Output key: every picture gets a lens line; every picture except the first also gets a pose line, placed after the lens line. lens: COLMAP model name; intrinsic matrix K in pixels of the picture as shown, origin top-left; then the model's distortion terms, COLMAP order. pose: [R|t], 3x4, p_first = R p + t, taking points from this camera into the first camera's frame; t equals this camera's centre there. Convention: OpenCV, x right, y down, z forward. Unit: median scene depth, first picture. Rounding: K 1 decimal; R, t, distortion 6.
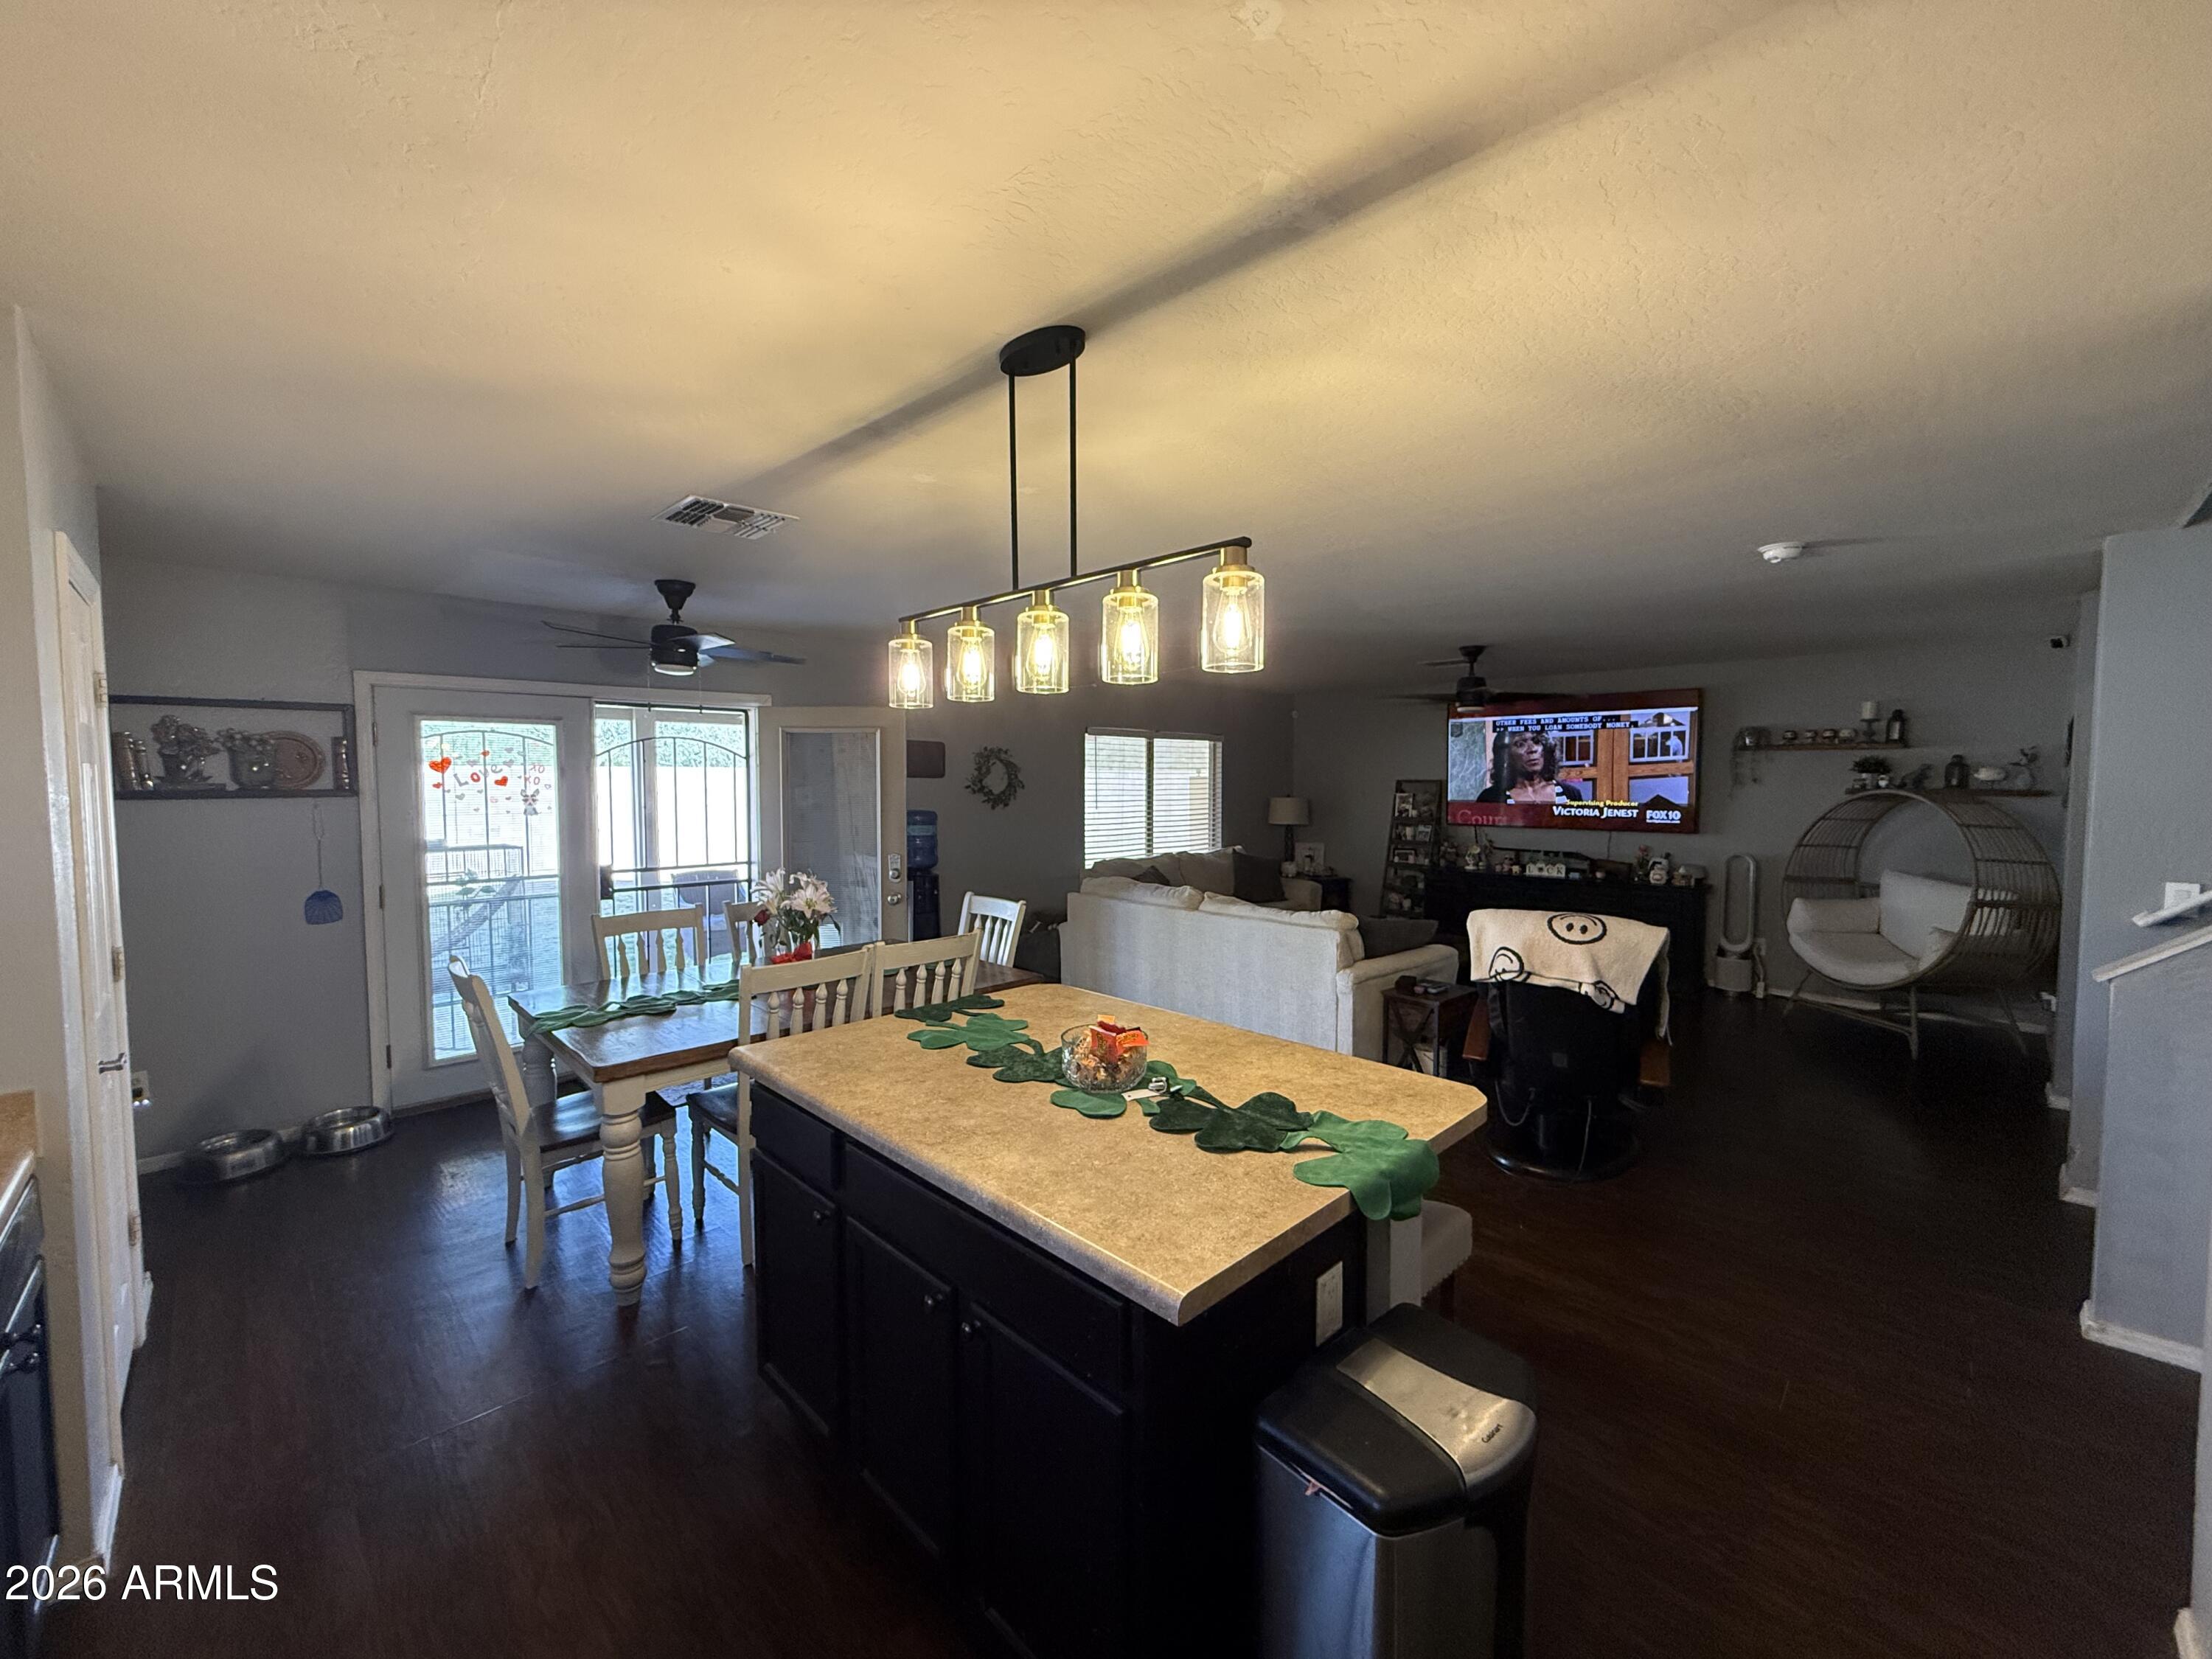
lens RADIAL K [[885.0, 0, 1106.0], [0, 885.0, 829.5], [0, 0, 1]] dist [0.000950, 0.000042]
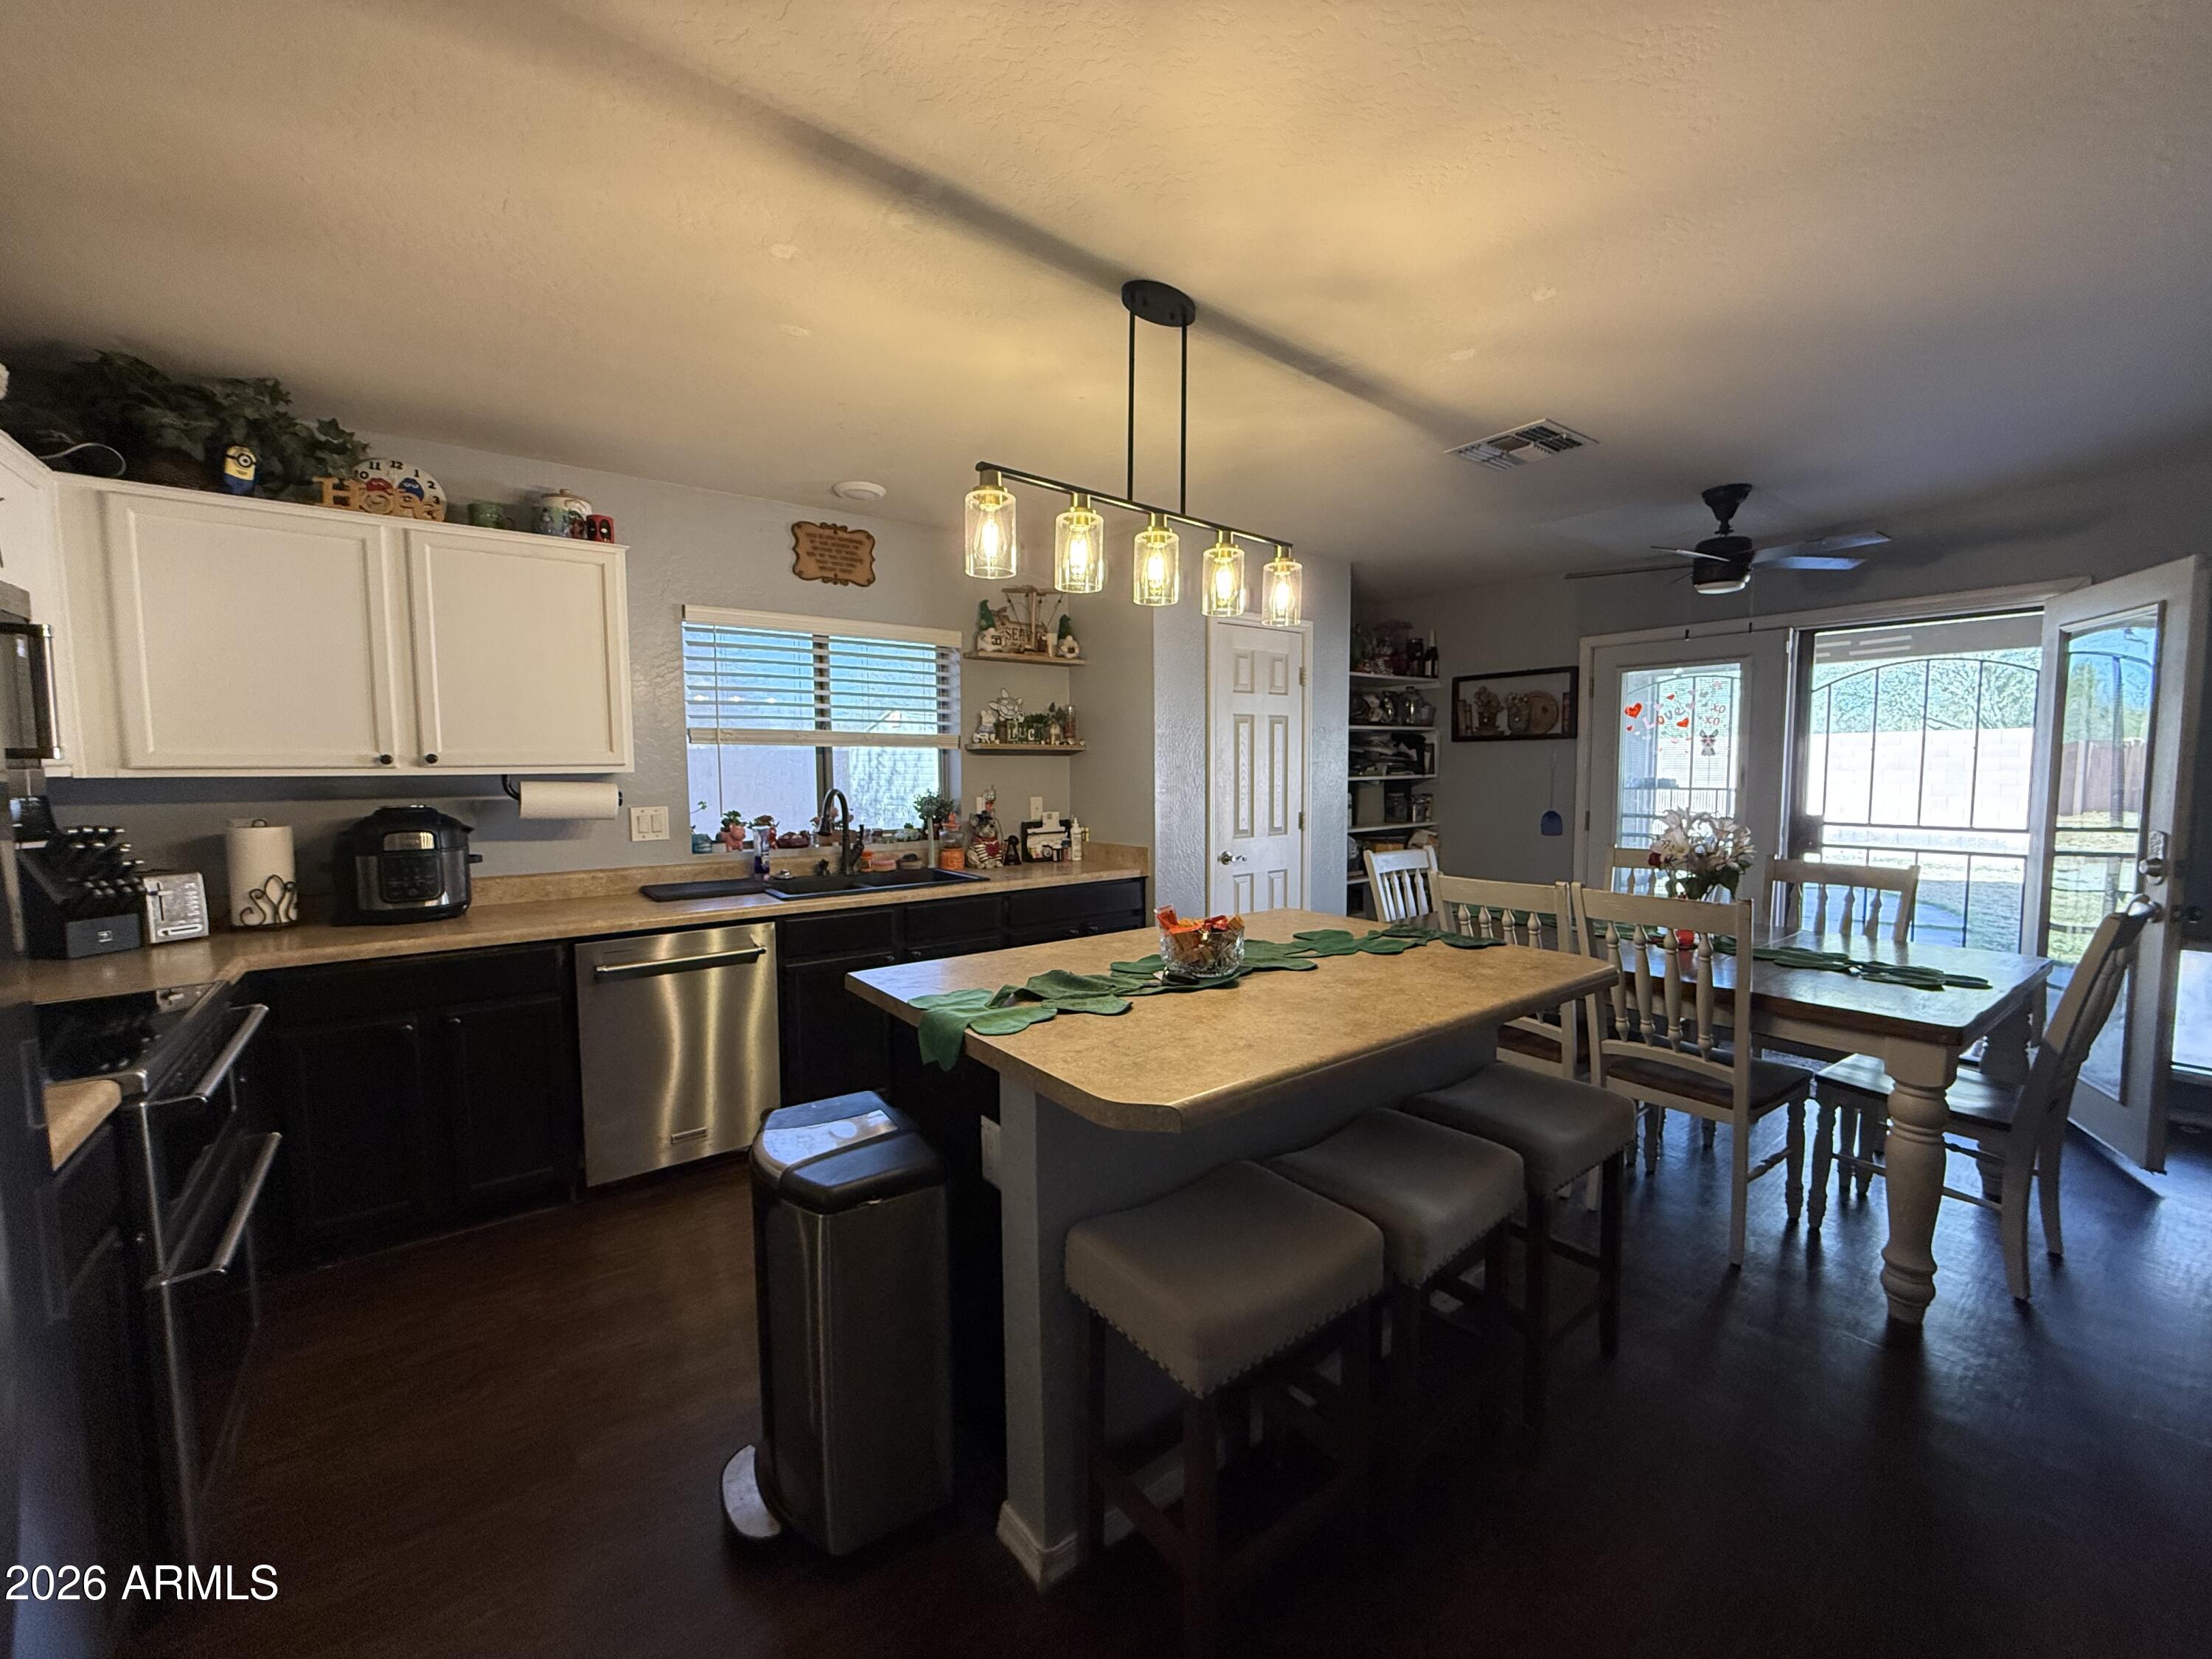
lens RADIAL K [[873.3, 0, 1079.9], [0, 873.3, 819.3], [0, 0, 1]] dist [0.001159, 0.000065]
pose [[-0.146628, 0.065361, -0.987030, 0.513840], [-0.052483, 0.995895, 0.073744, 0.023255], [0.987798, 0.062615, -0.142596, 0.509368]]
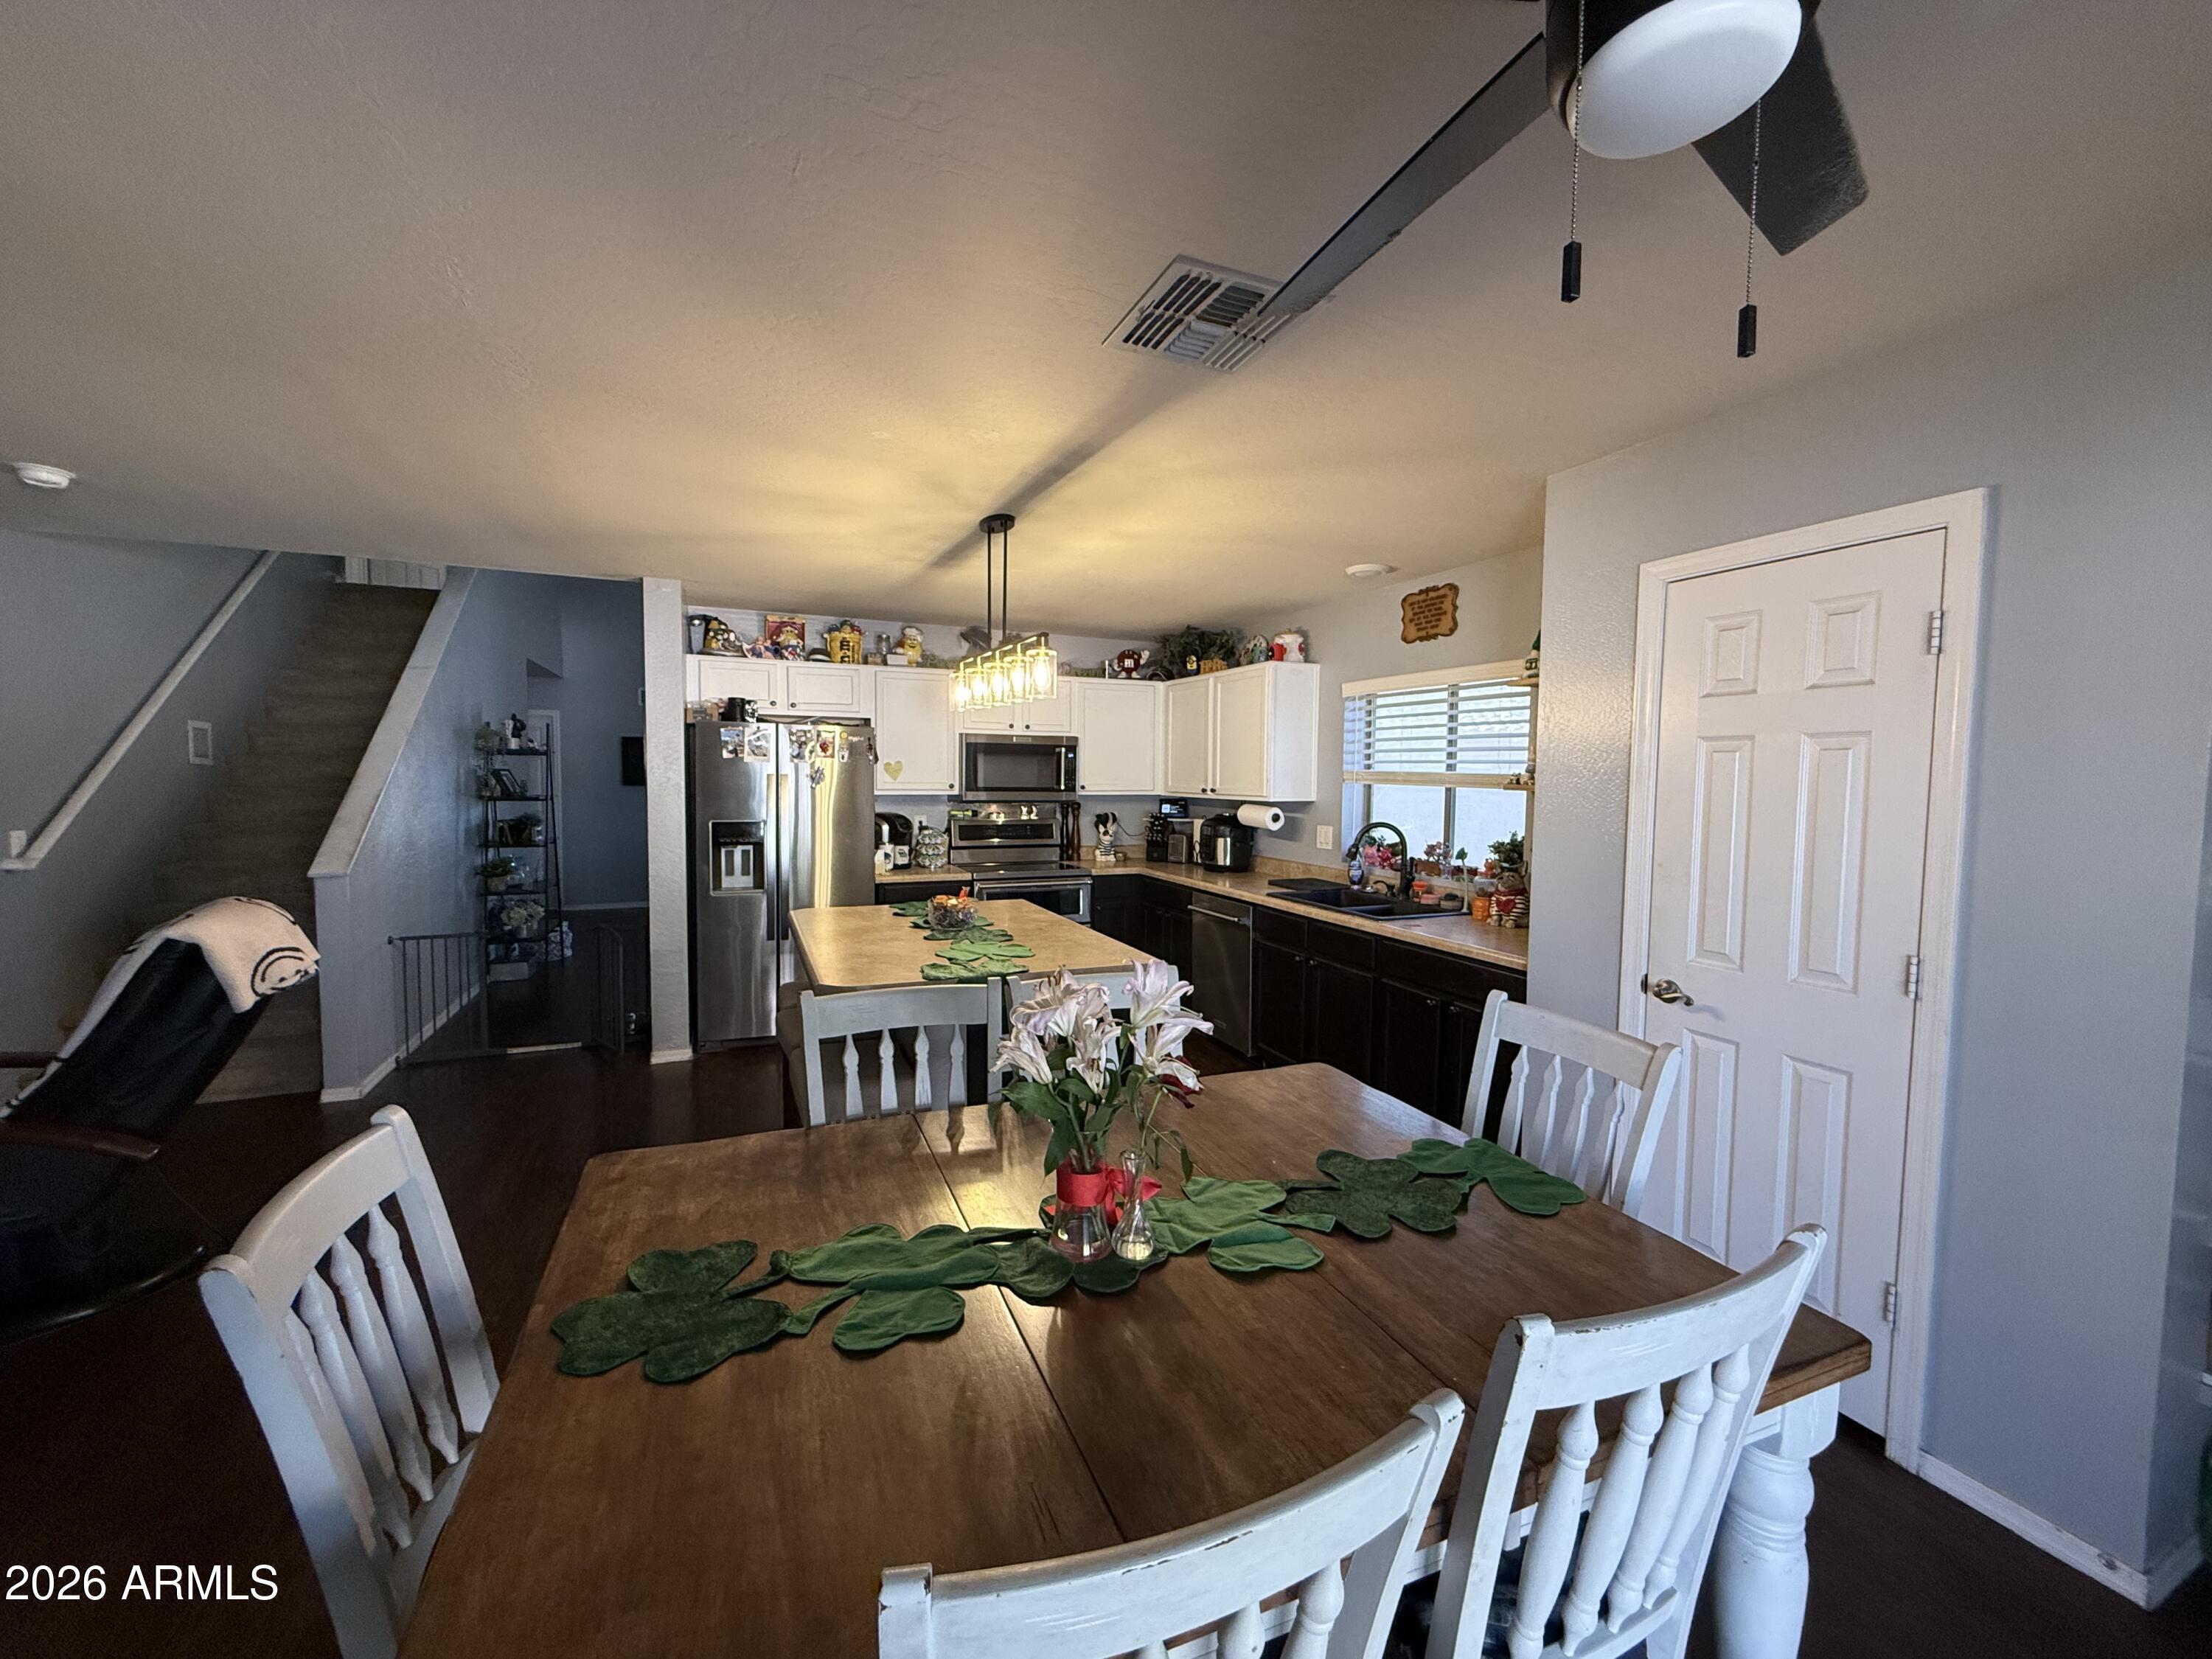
lens RADIAL K [[885.0, 0, 1106.0], [0, 885.0, 829.5], [0, 0, 1]] dist [0.000950, 0.000042]
pose [[-0.927270, -0.043245, 0.371888, -0.519818], [-0.001560, 0.993744, 0.111669, -0.044120], [-0.374390, 0.102967, -0.921536, 1.305112]]
